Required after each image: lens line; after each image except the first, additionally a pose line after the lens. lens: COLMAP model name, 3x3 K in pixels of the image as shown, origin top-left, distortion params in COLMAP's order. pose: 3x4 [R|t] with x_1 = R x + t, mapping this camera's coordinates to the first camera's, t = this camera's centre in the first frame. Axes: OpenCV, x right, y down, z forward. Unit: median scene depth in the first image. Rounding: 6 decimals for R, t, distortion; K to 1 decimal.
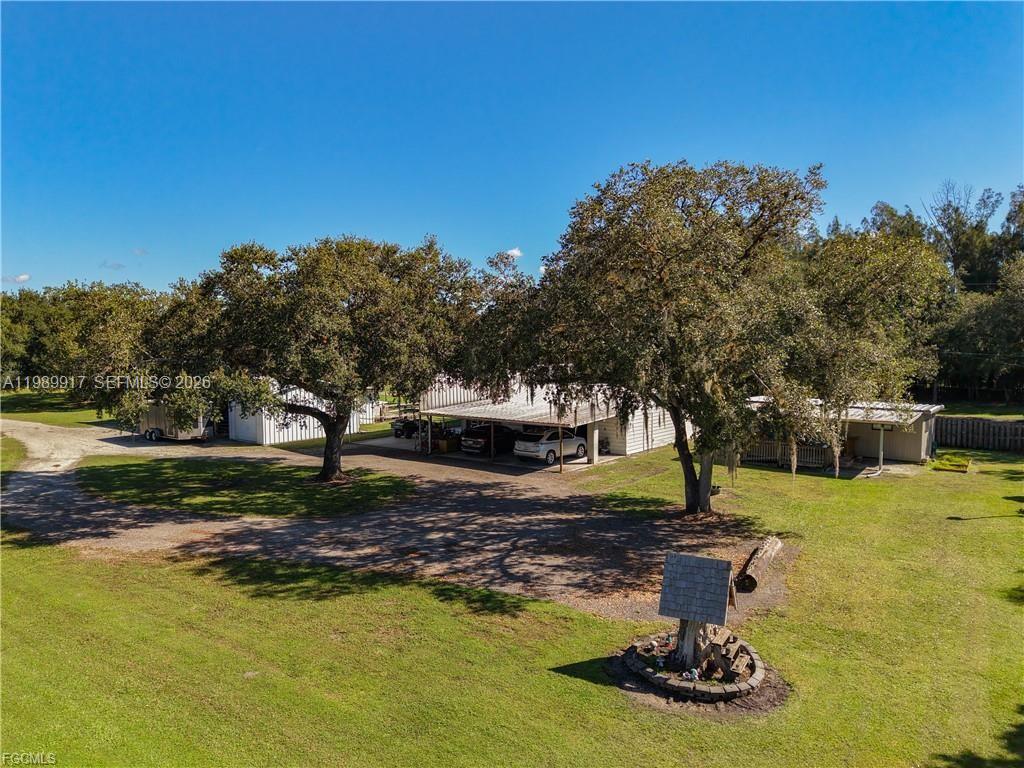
lens RADIAL K [[714.7, 0, 511.7], [0, 714.7, 381.9], [0, 0, 1]] dist [0.014343, 0.002424]
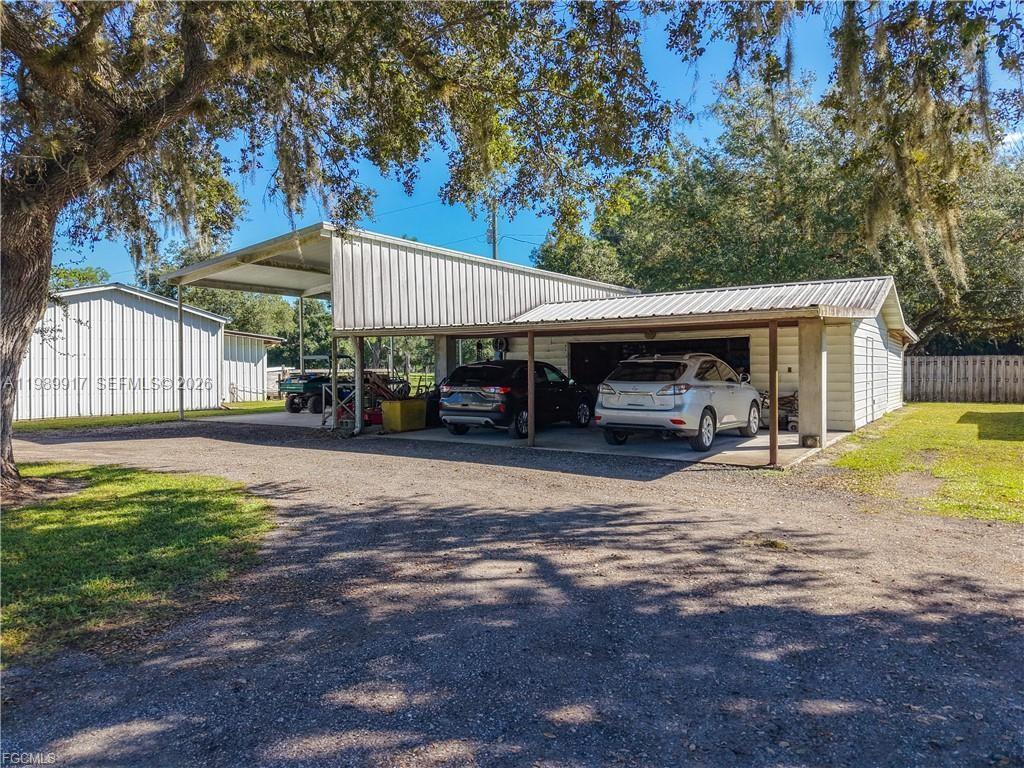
lens RADIAL K [[714.7, 0, 512.5], [0, 714.7, 386.7], [0, 0, 1]] dist [0.014343, 0.002424]
pose [[0.998856, -0.001967, 0.047774, -0.053197], [0.003005, 0.999761, -0.021656, 0.092255], [-0.047720, 0.021775, 0.998623, 0.665325]]
